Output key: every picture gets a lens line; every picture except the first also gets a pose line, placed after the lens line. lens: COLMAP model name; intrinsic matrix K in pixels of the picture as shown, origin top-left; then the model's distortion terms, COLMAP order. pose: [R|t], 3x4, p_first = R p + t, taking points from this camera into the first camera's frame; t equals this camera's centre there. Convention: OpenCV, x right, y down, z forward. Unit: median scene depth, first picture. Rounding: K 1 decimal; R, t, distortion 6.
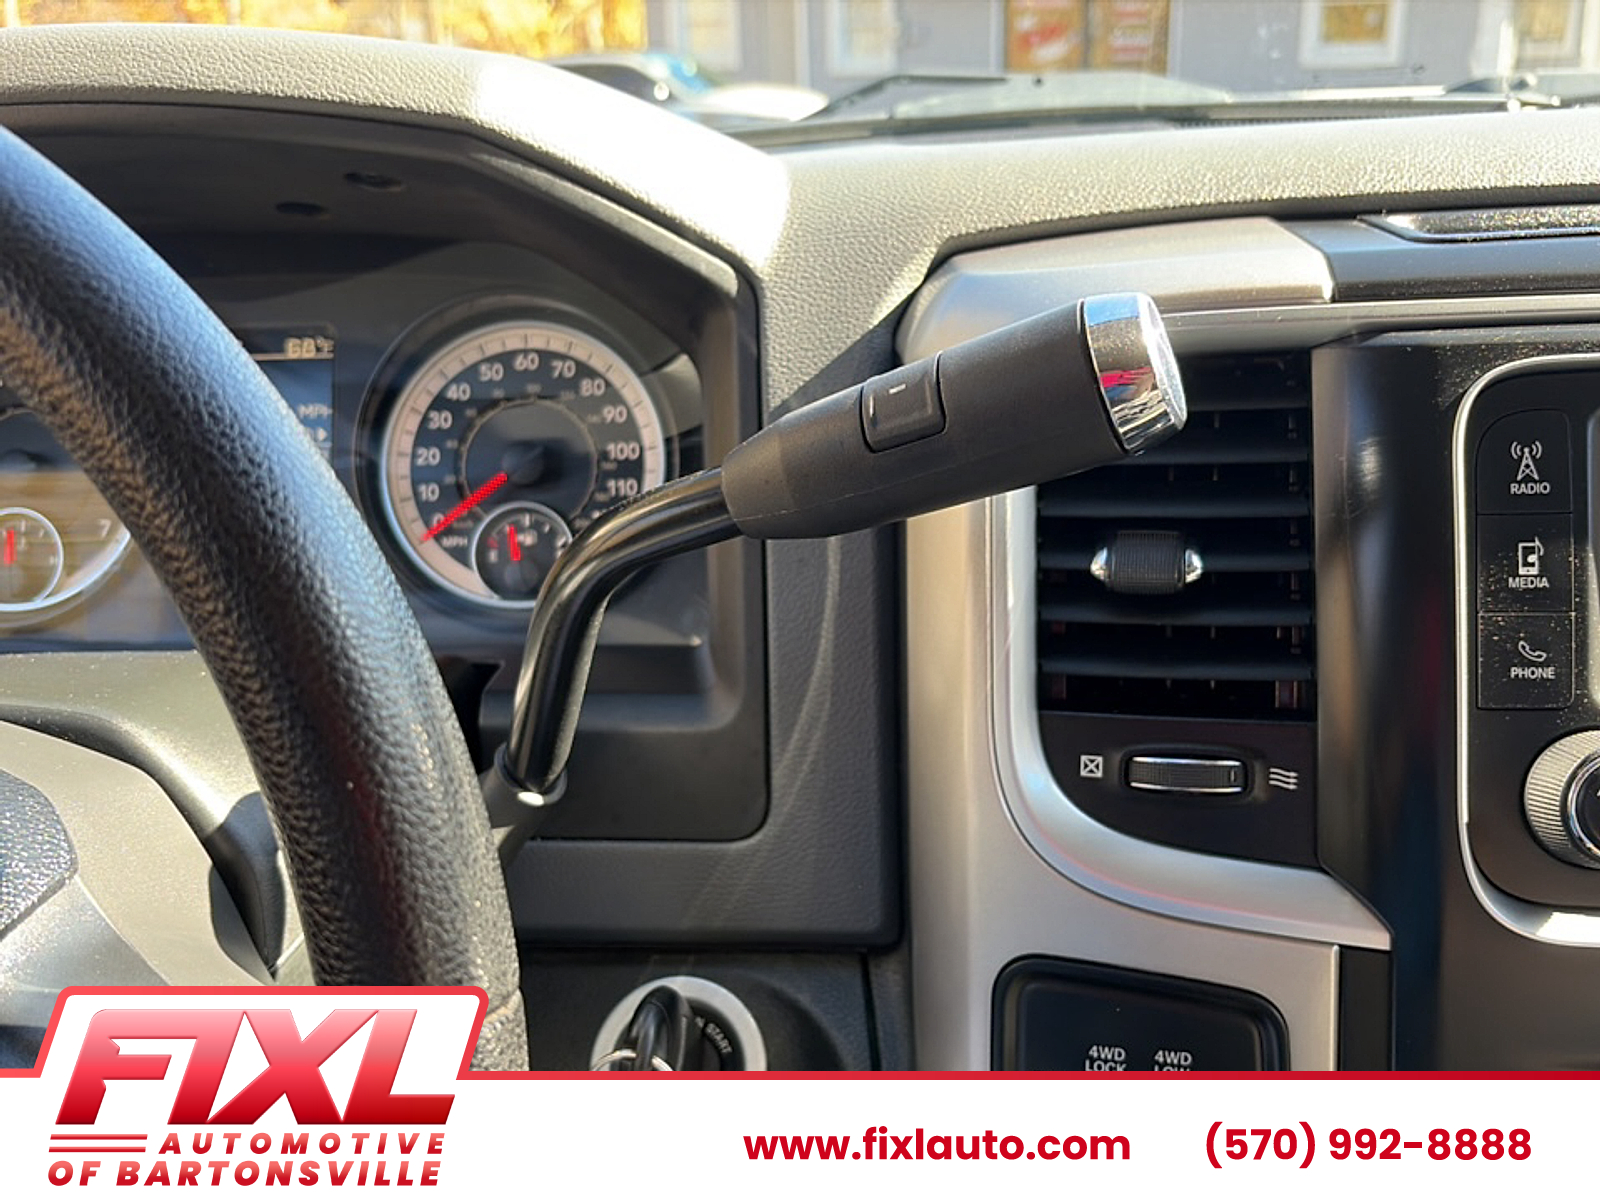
lens RADIAL K [[1545.8, 0, 841.8], [0, 1545.8, 611.6], [0, 0, 1]] dist [0.015271, -0.006156]
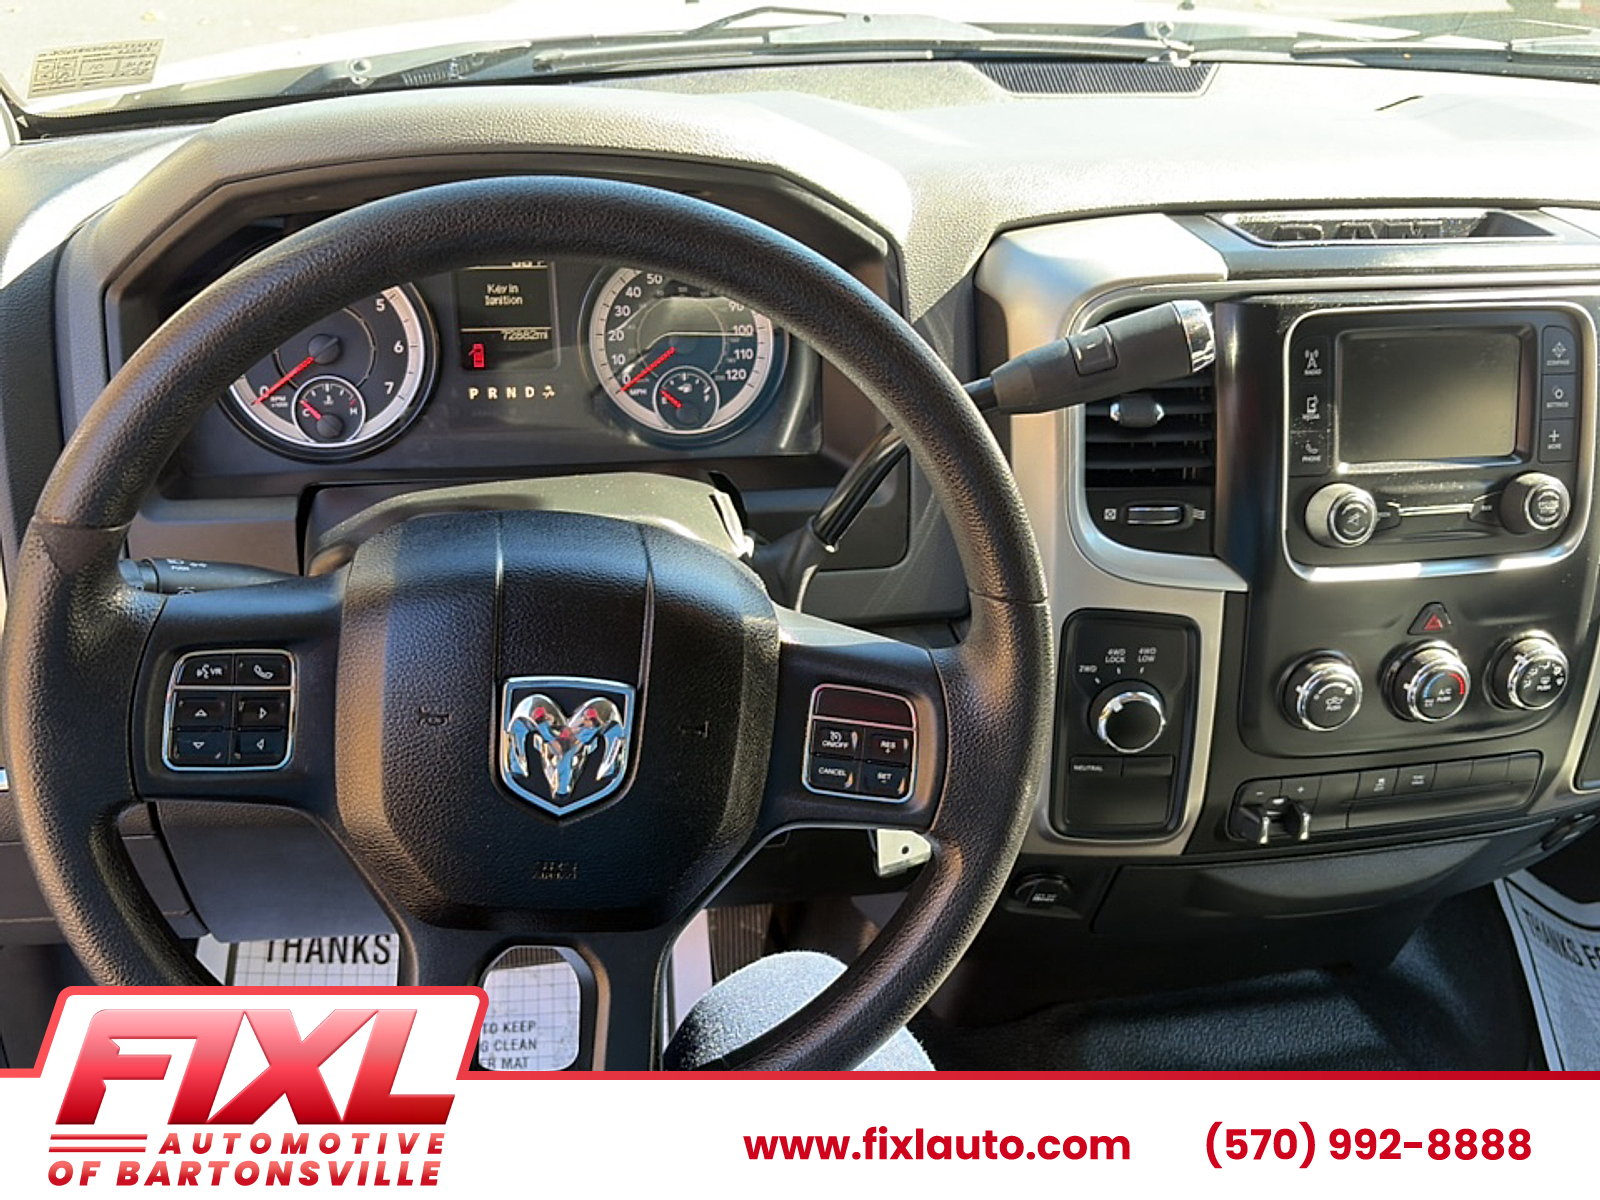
lens RADIAL K [[1539.1, 0, 801.5], [0, 1539.1, 606.5], [0, 0, 1]] dist [0.022767, -0.026448]
pose [[0.946193, -0.079017, 0.313806, -0.862300], [0.024980, 0.984671, 0.172622, -0.138052], [-0.322636, -0.155495, 0.933663, -0.759340]]
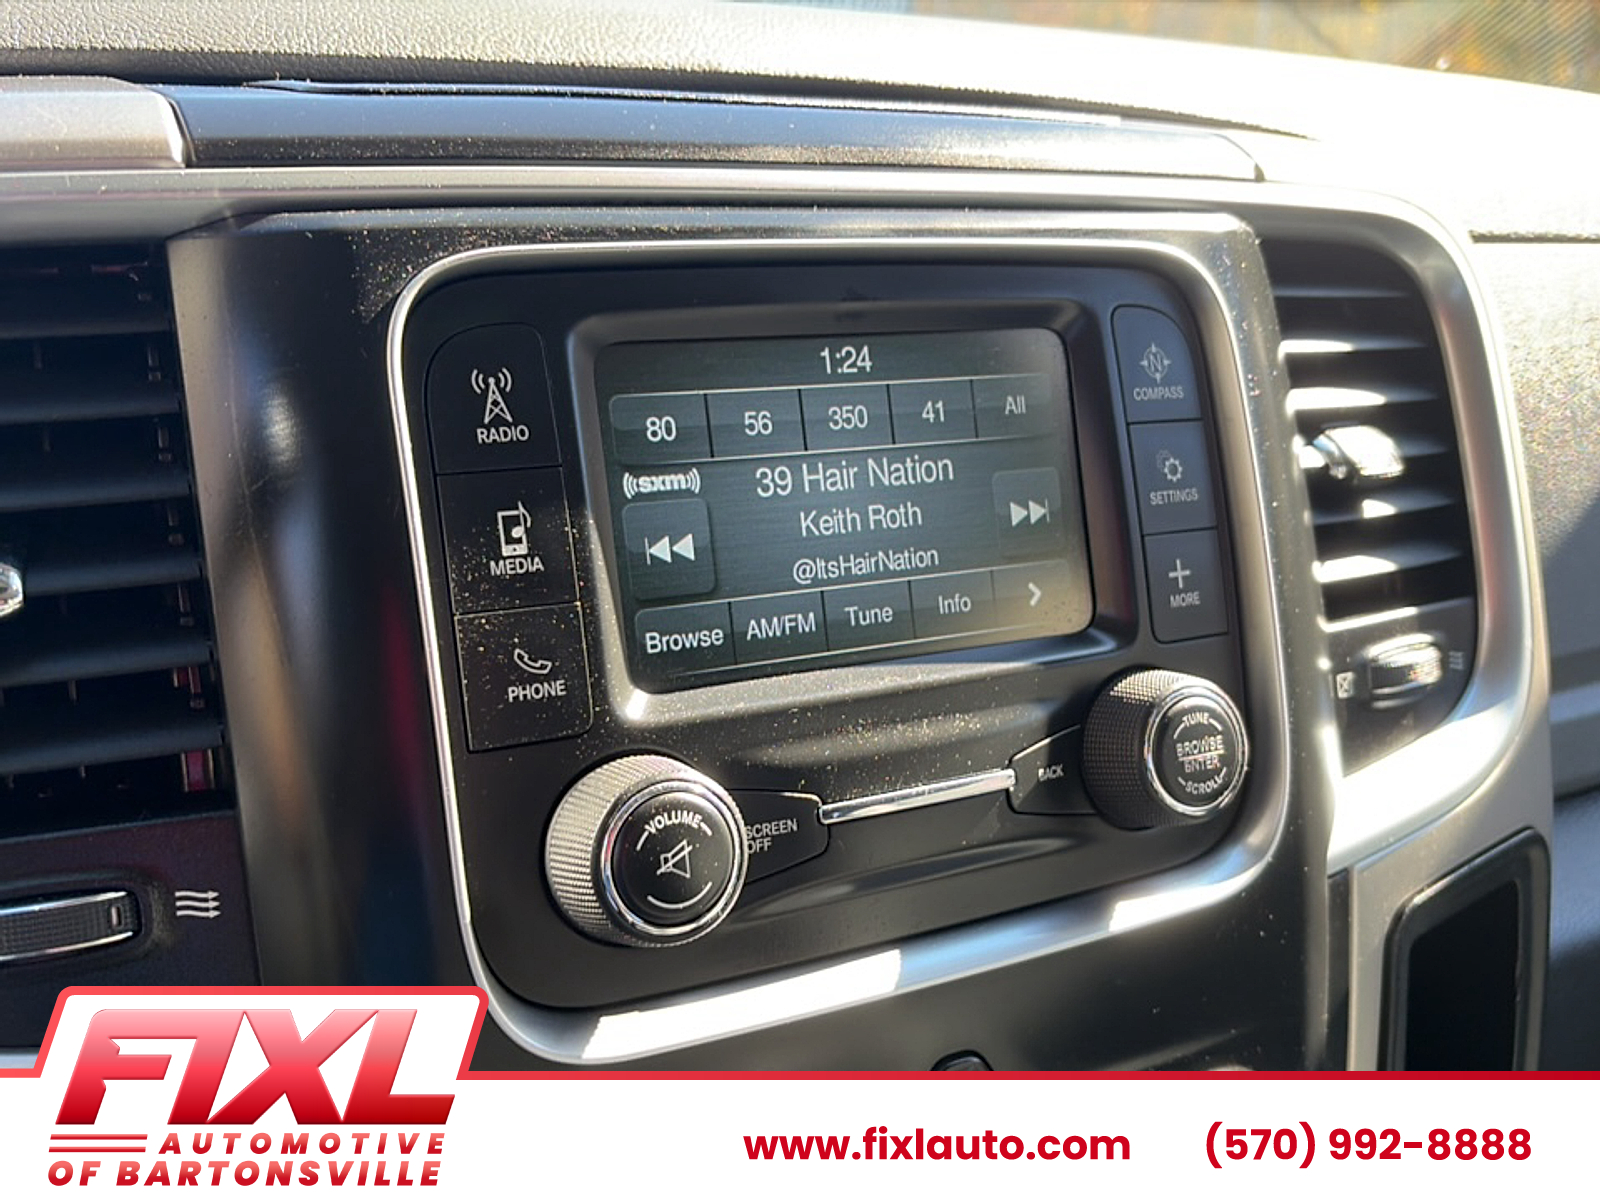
lens RADIAL K [[1529.8, 0, 783.9], [0, 1529.8, 603.2], [0, 0, 1]] dist [0.154475, -0.587122]
pose [[0.838369, -0.102697, 0.535342, 0.157083], [0.113727, 0.993434, 0.012474, 0.003217], [-0.533108, 0.050425, 0.844543, 0.320310]]
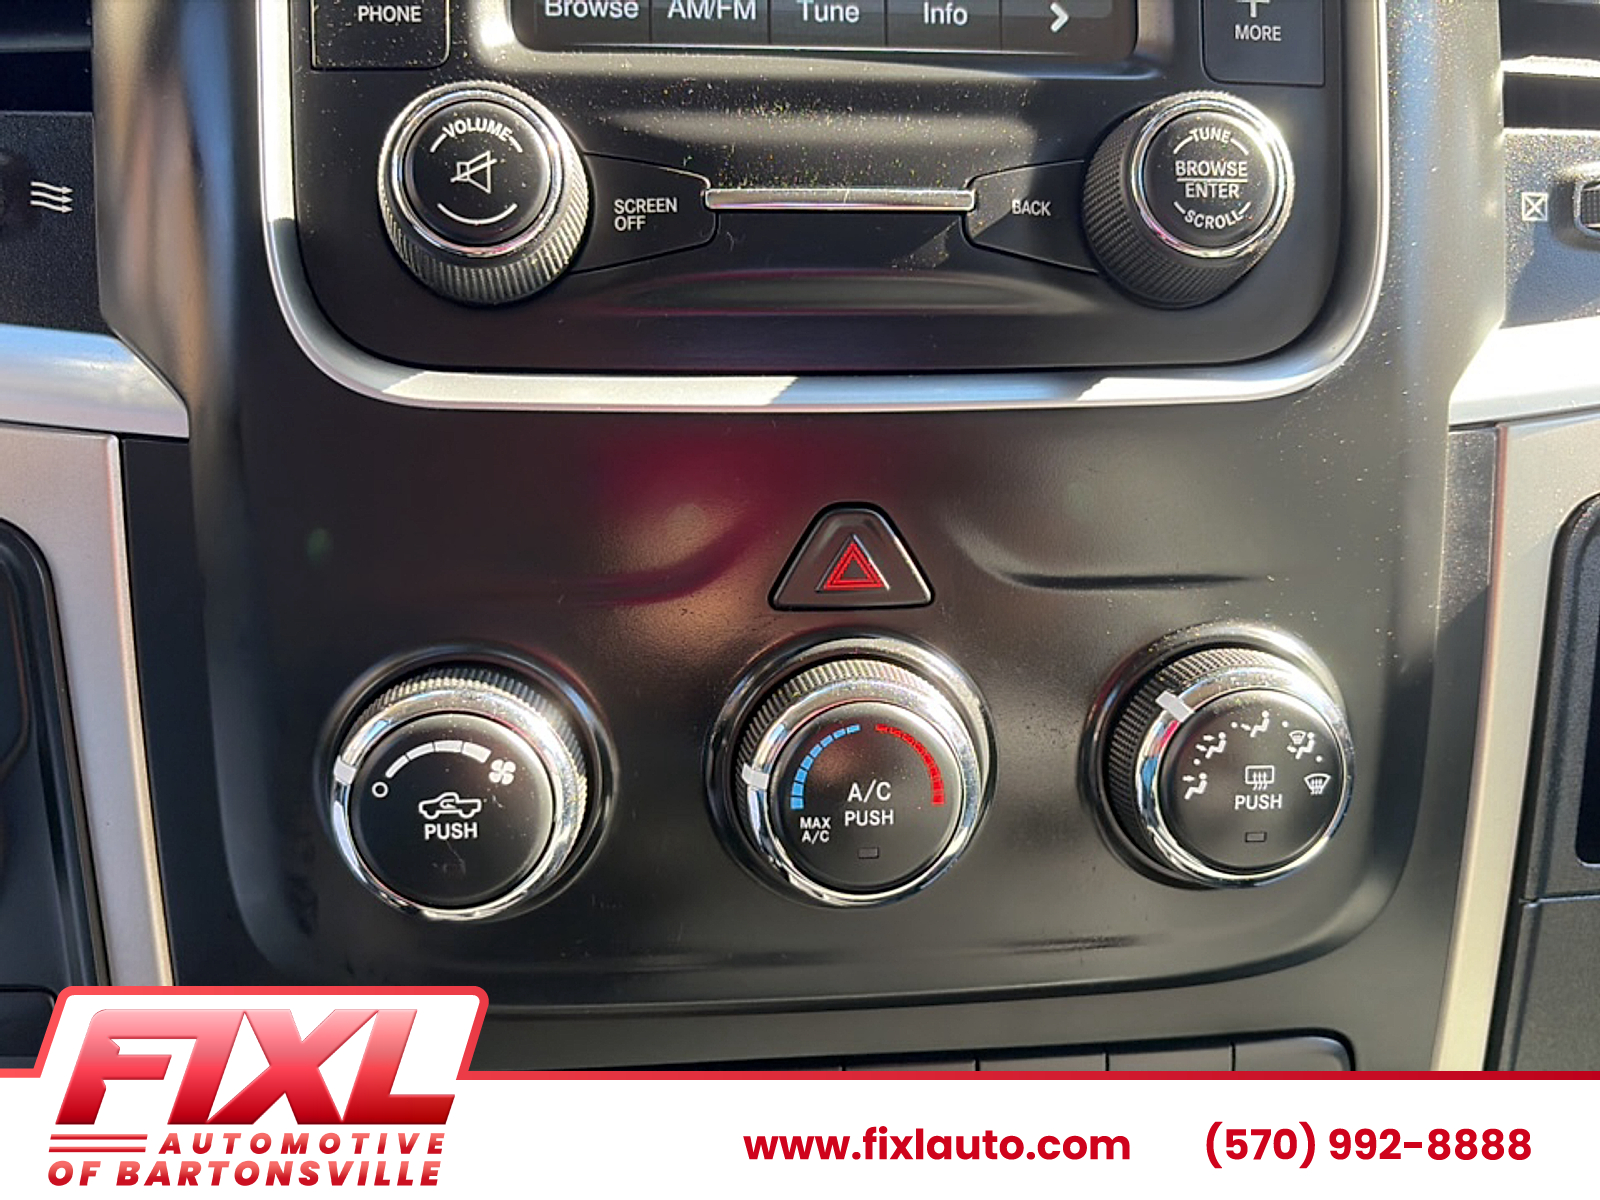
lens RADIAL K [[1556.7, 0, 800.0], [0, 1556.7, 600.0], [0, 0, 1]] dist [-0.004155, -0.025689]
pose [[0.980874, -0.014534, 0.194098, 0.459483], [0.017219, 0.999778, -0.012152, 0.287419], [-0.193879, 0.015261, 0.980907, 0.293861]]
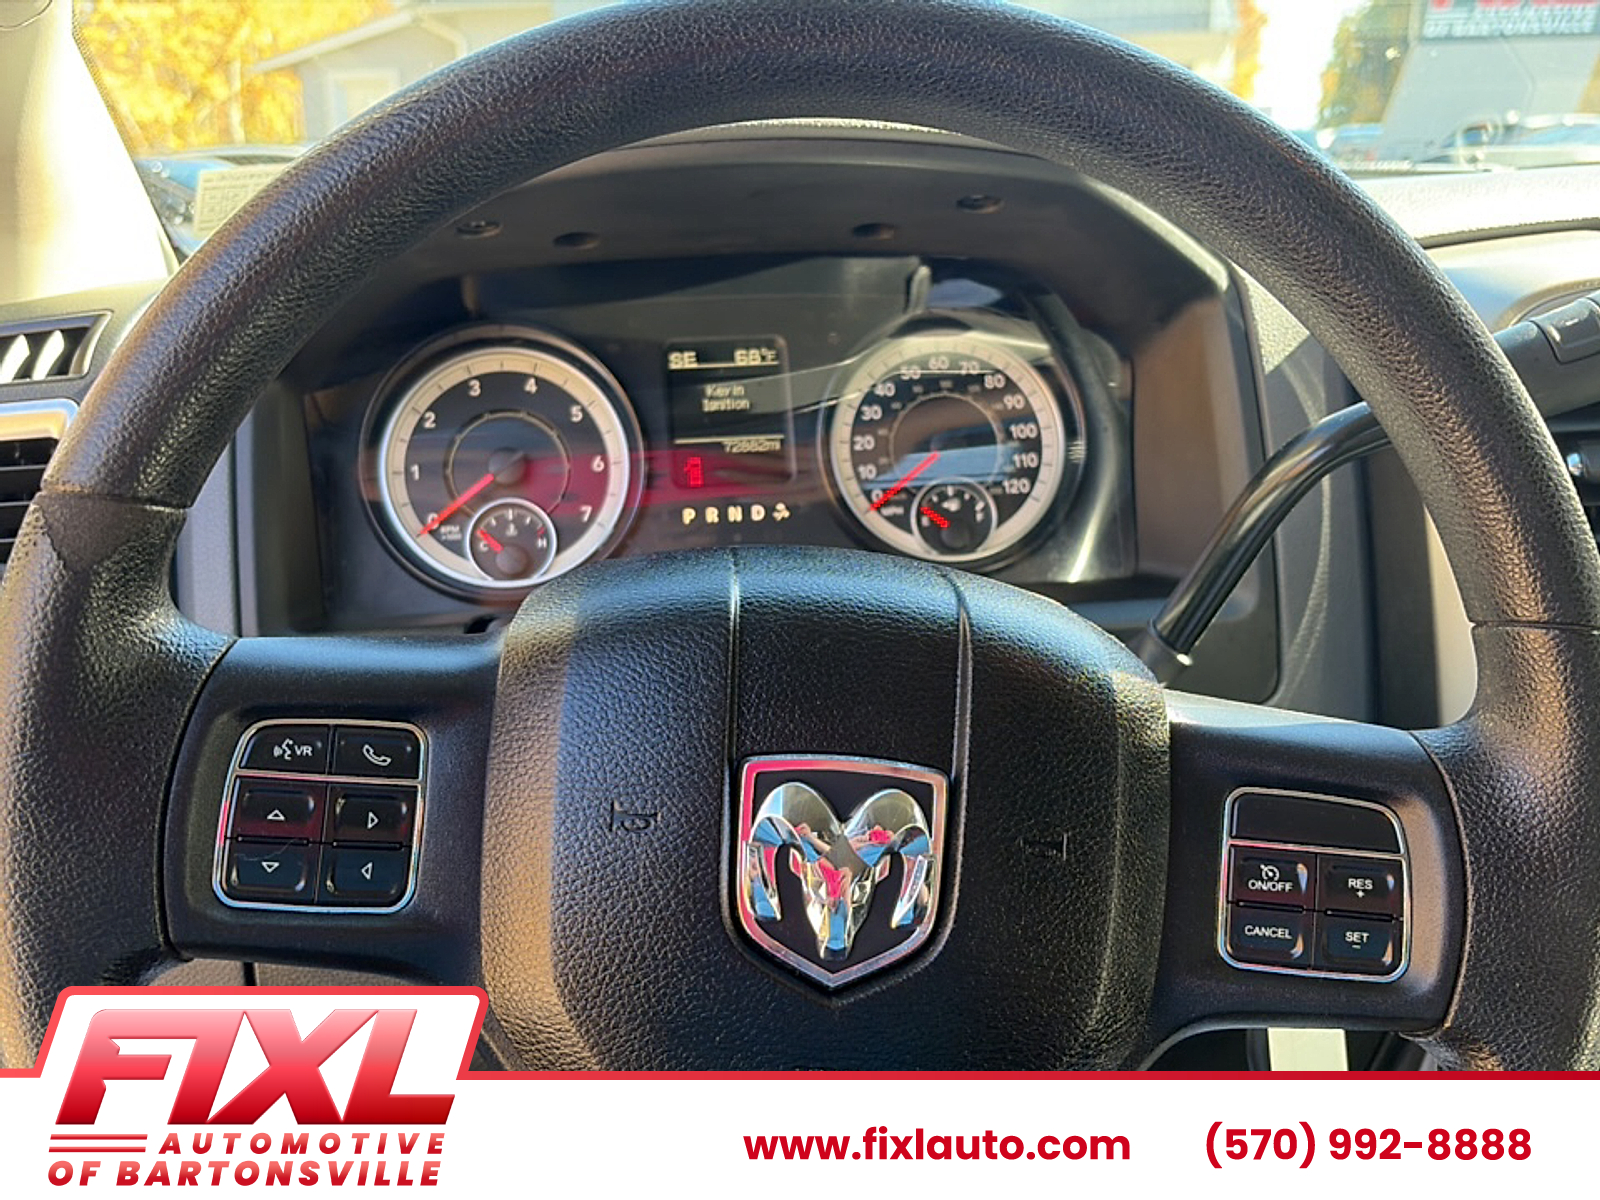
lens RADIAL K [[1539.1, 0, 801.5], [0, 1539.1, 606.5], [0, 0, 1]] dist [0.022767, -0.026448]
pose [[0.978023, -0.046579, 0.203228, -0.825736], [0.056947, 0.997341, -0.045470, 0.117267], [-0.200569, 0.056044, 0.978075, -0.243964]]
